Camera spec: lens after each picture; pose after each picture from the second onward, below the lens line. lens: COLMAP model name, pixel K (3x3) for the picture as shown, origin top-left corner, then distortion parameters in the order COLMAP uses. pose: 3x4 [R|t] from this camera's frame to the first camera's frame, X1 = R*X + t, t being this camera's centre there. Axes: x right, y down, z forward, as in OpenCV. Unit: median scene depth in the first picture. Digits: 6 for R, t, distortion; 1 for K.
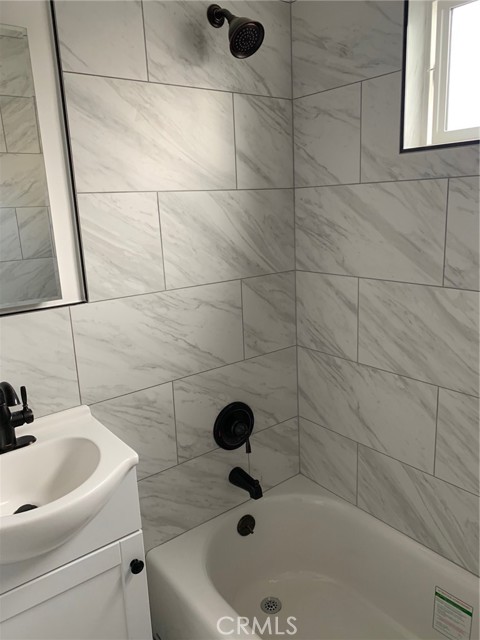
lens RADIAL K [[487.2, 0, 240.1], [0, 487.2, 317.3], [0, 0, 1]] dist [0.000308, -0.000898]
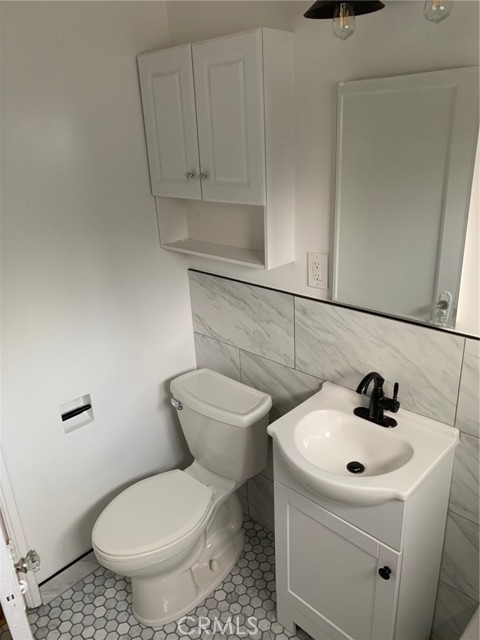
lens RADIAL K [[487.2, 0, 240.1], [0, 487.2, 317.3], [0, 0, 1]] dist [0.000308, -0.000898]
pose [[0.133500, 0.393941, -0.909389, 0.485808], [-0.185121, 0.911364, 0.367621, -0.345467], [0.973606, 0.119270, 0.194594, 0.348295]]
